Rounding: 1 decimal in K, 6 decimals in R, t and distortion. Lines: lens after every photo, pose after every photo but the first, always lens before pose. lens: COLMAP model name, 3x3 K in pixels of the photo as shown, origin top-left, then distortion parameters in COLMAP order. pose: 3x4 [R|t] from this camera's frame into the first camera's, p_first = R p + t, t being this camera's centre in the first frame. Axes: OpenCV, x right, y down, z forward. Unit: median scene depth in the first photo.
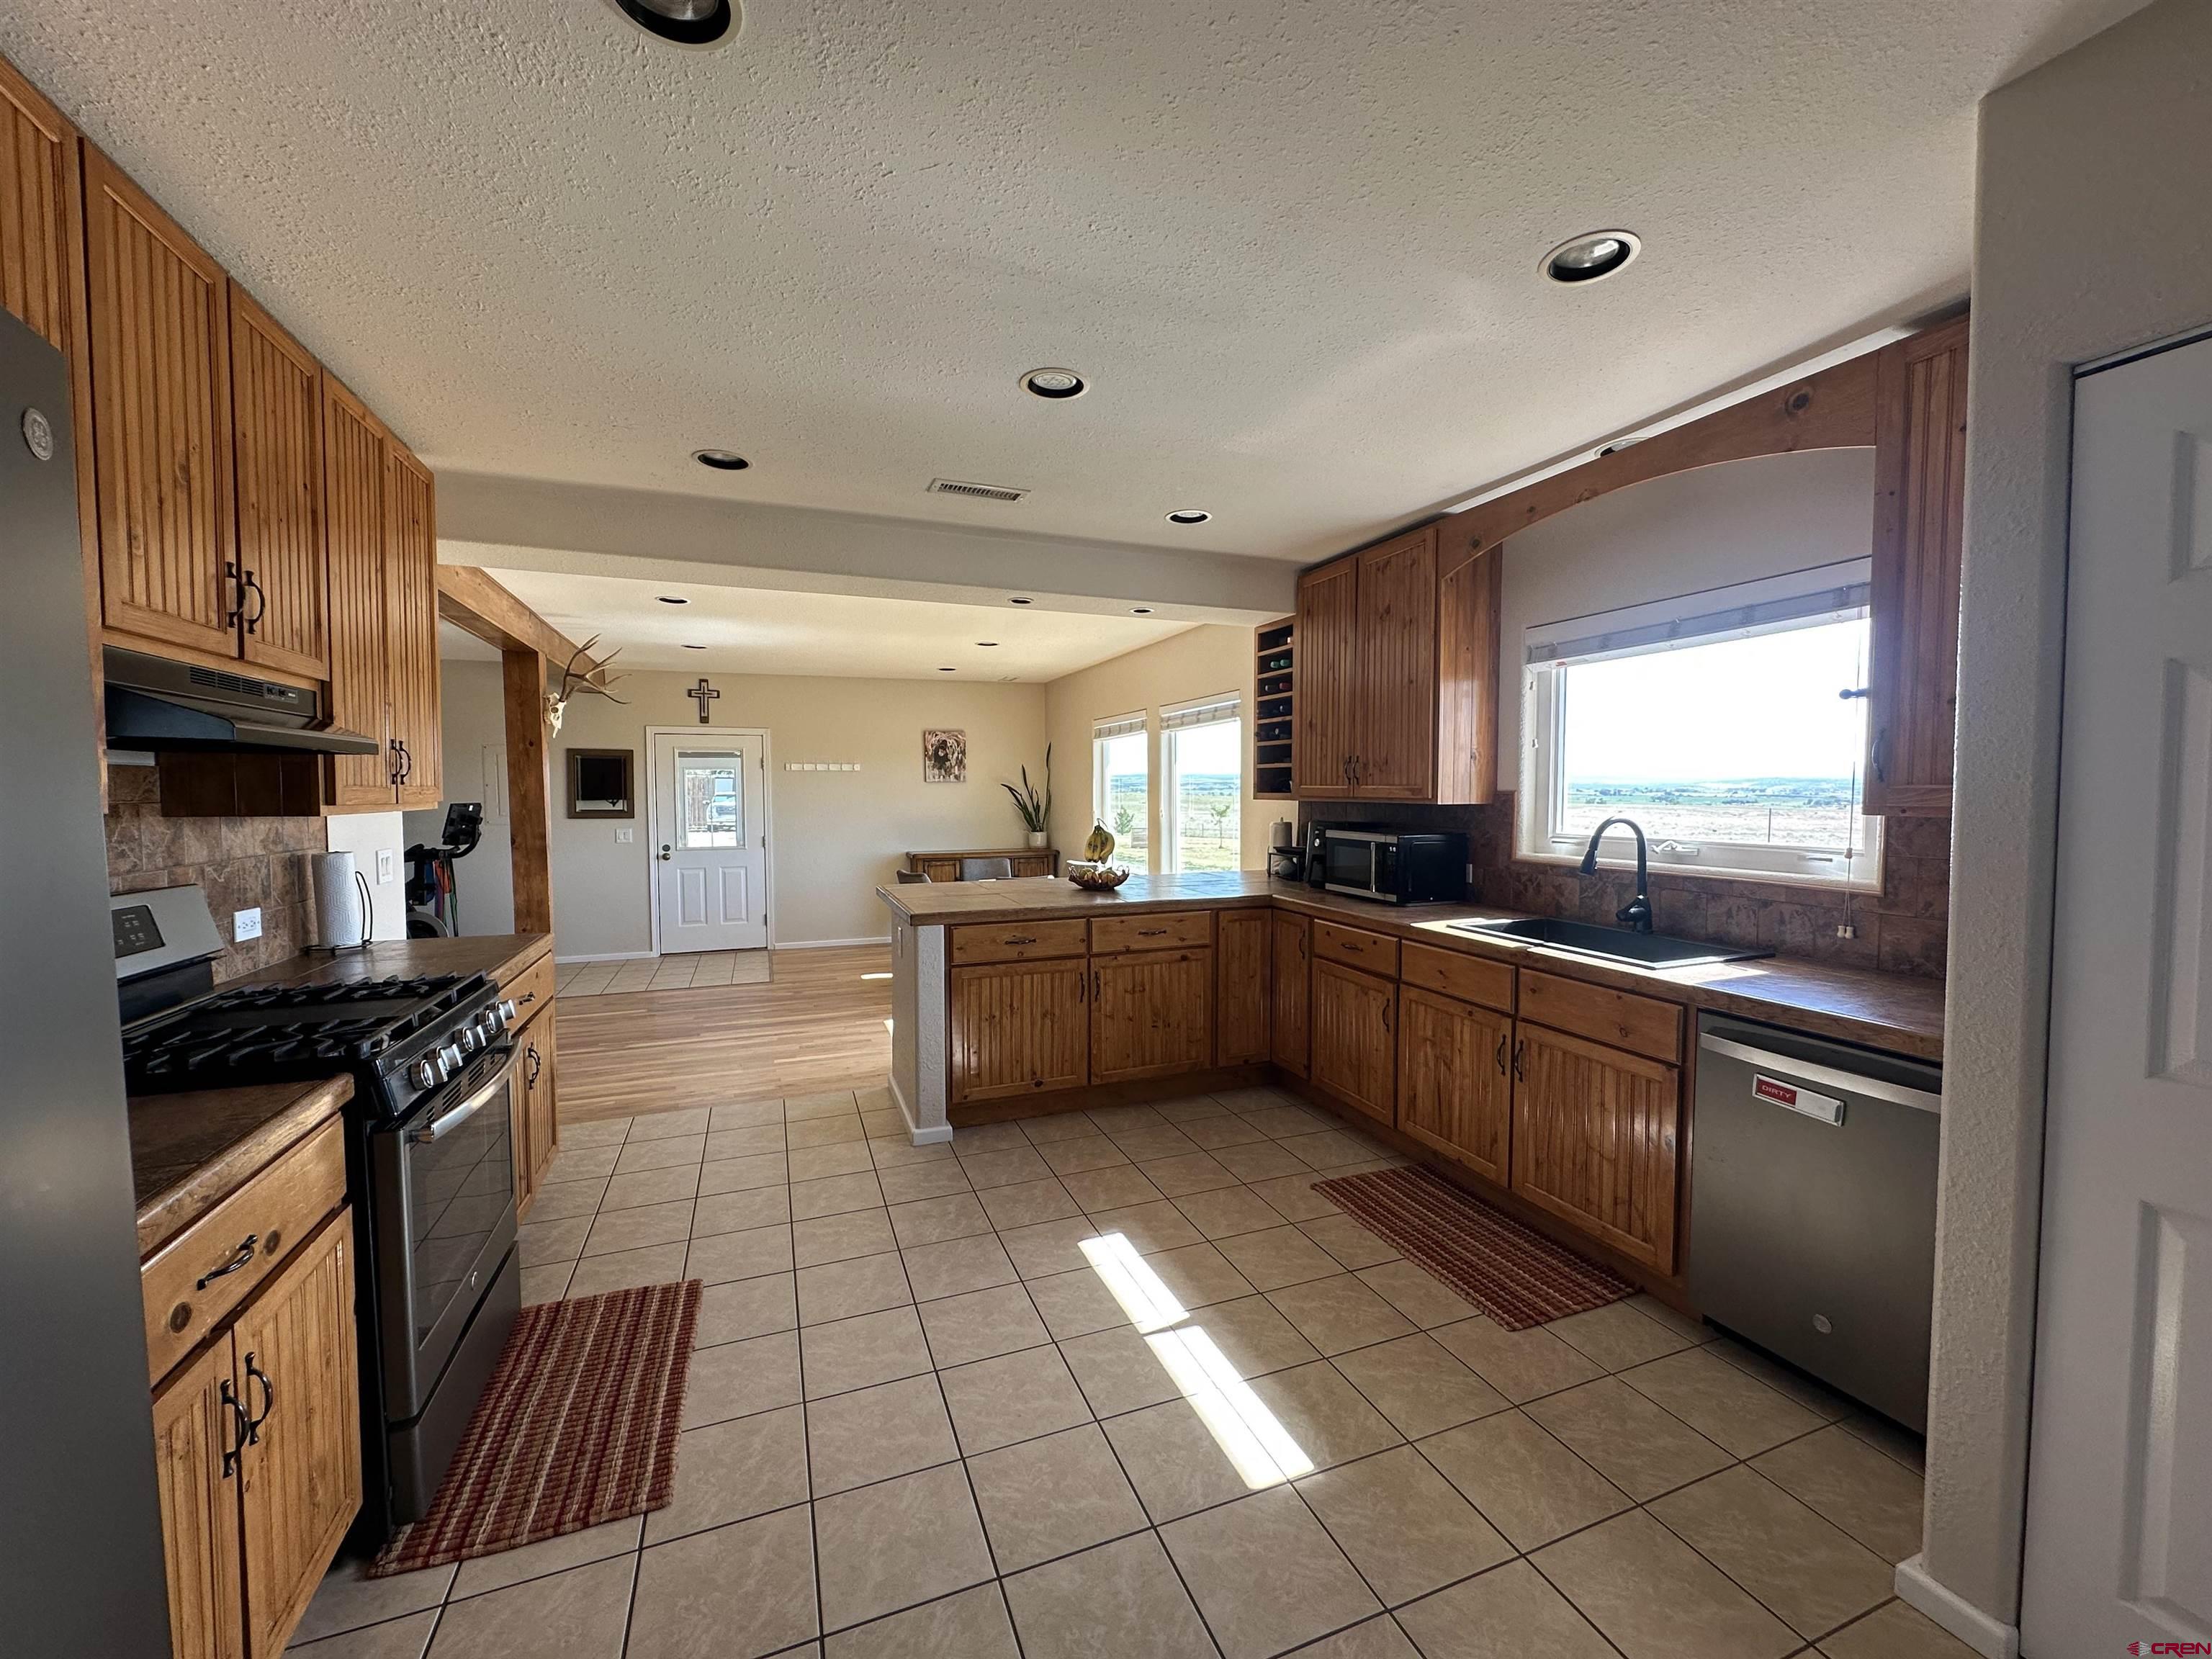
lens RADIAL K [[880.2, 0, 1104.6], [0, 880.2, 829.4], [0, 0, 1]] dist [-0.003617, 0.000662]
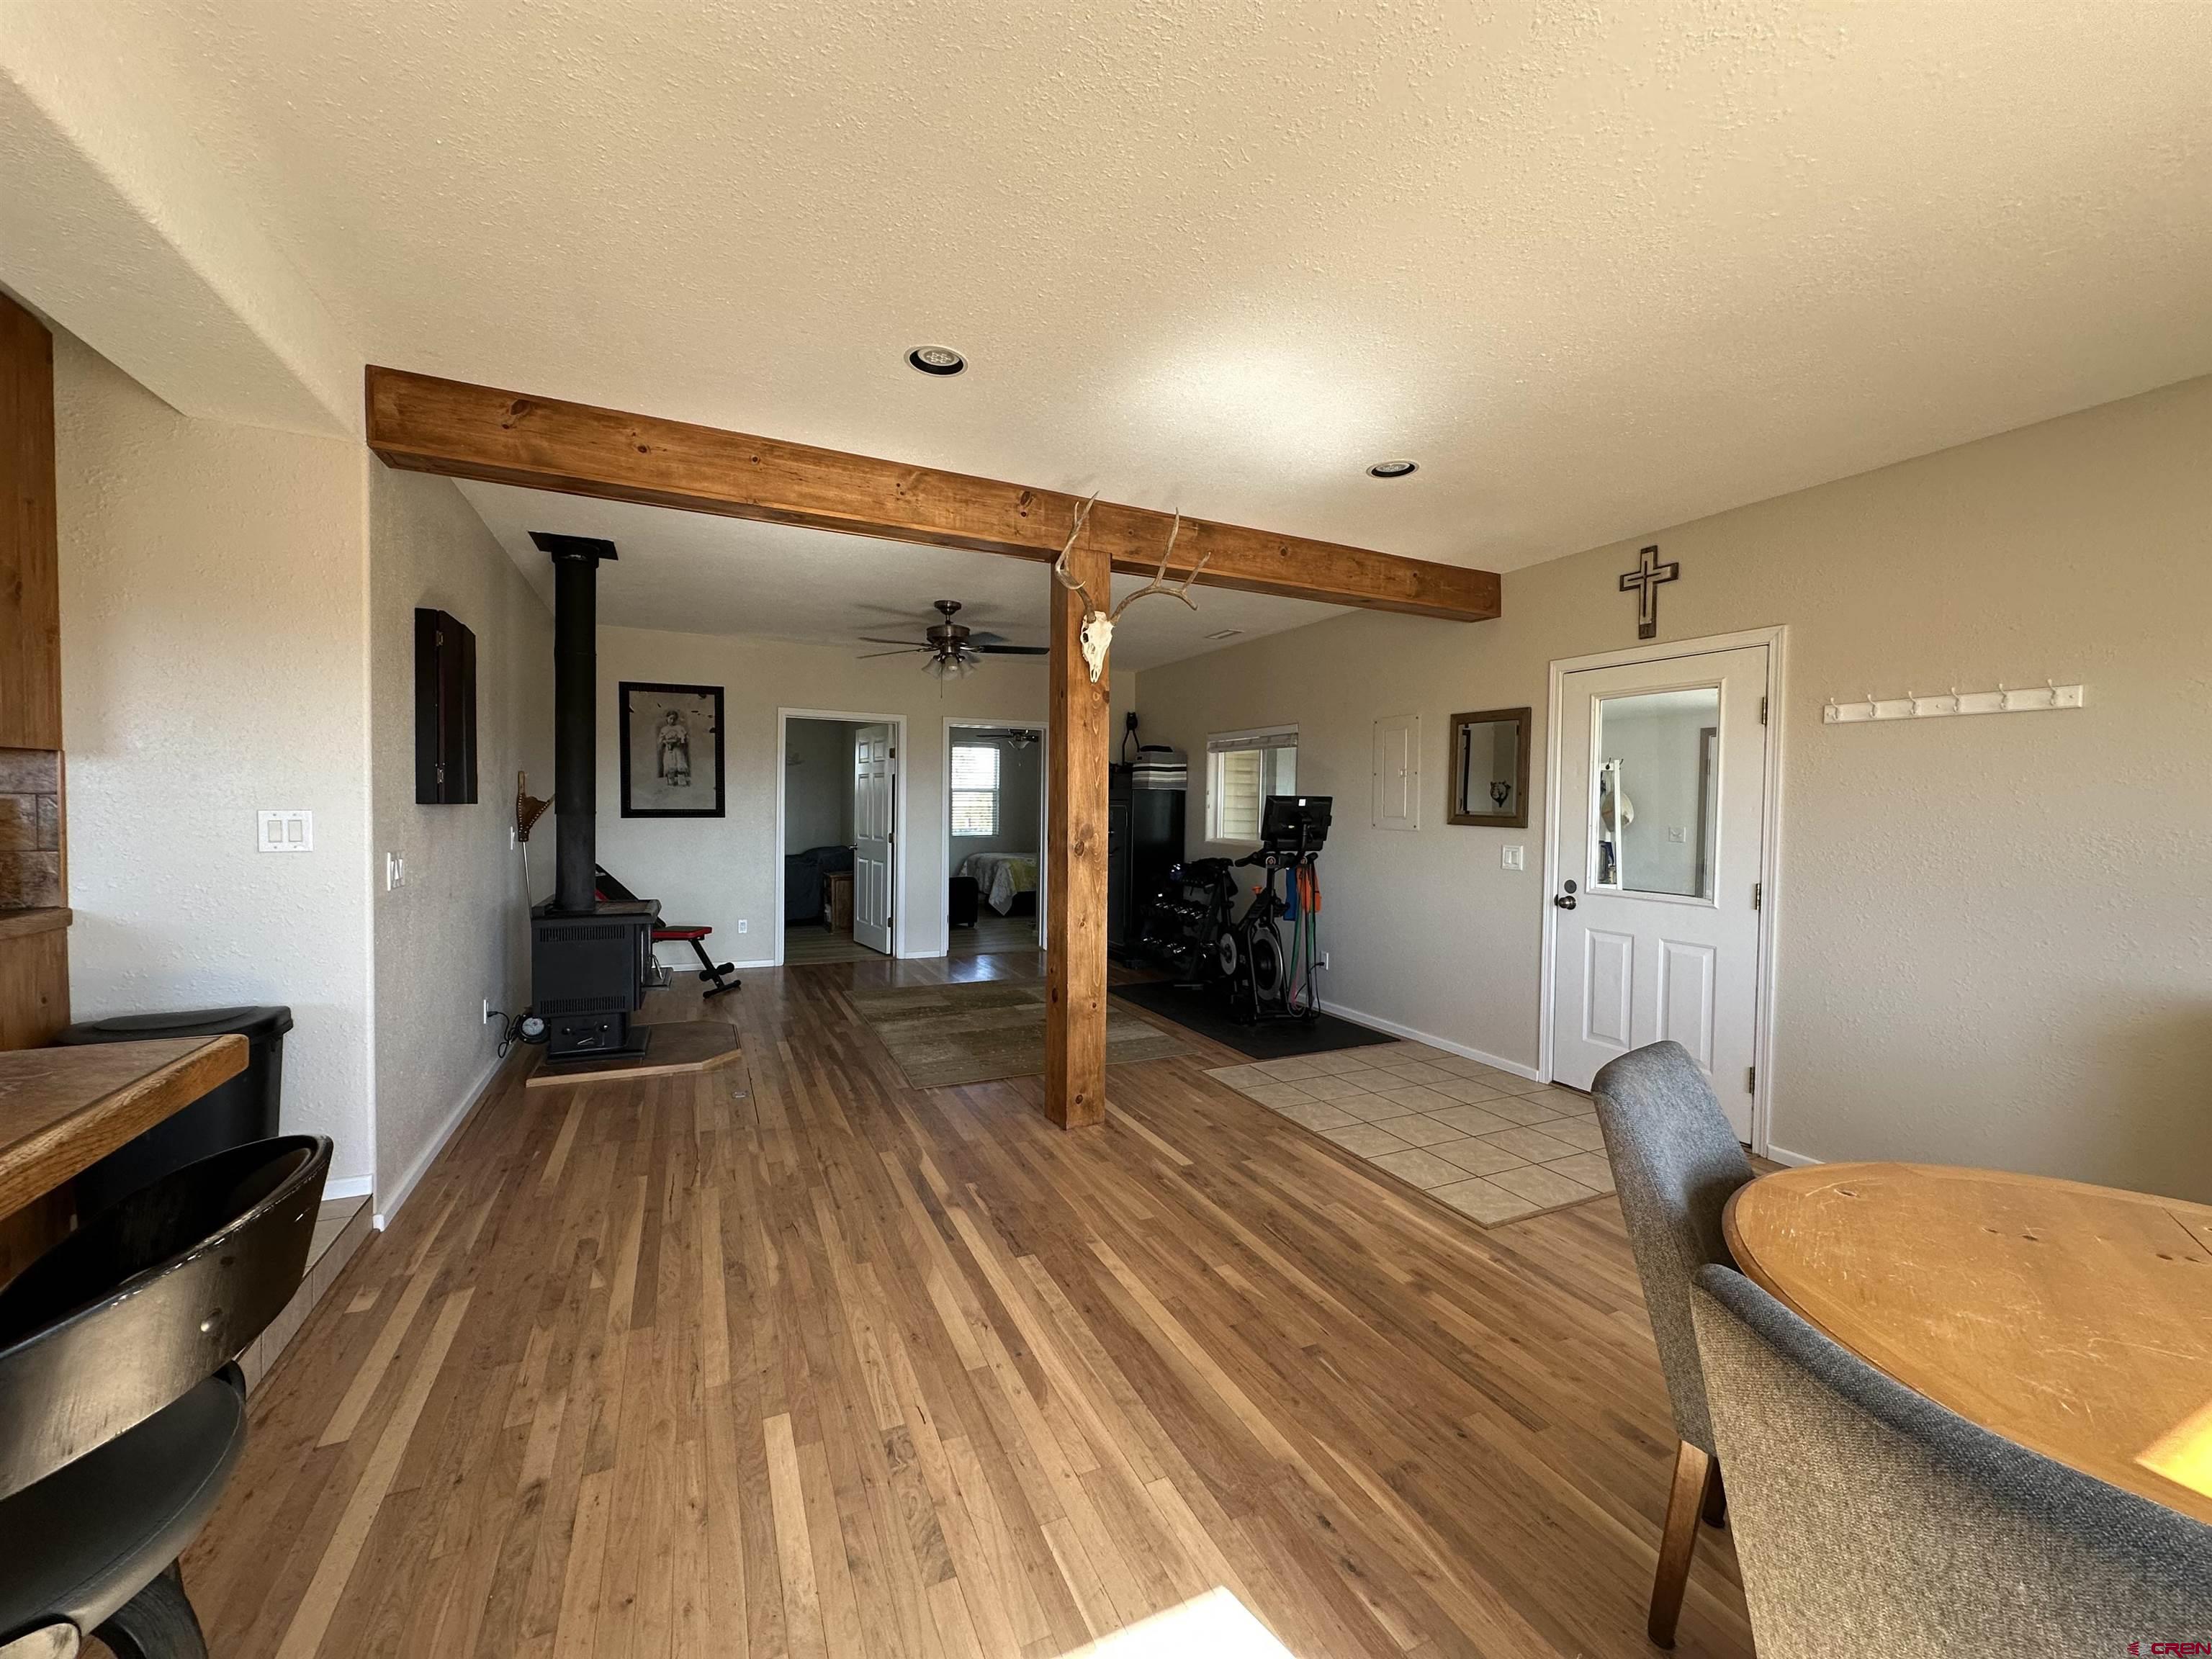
lens RADIAL K [[880.2, 0, 1099.7], [0, 880.2, 825.8], [0, 0, 1]] dist [-0.003617, 0.000662]
pose [[0.057188, 0.033449, -0.997803, 0.015326], [-0.055153, 0.998018, 0.030295, -0.016063], [0.996839, 0.053300, 0.058919, 0.694553]]
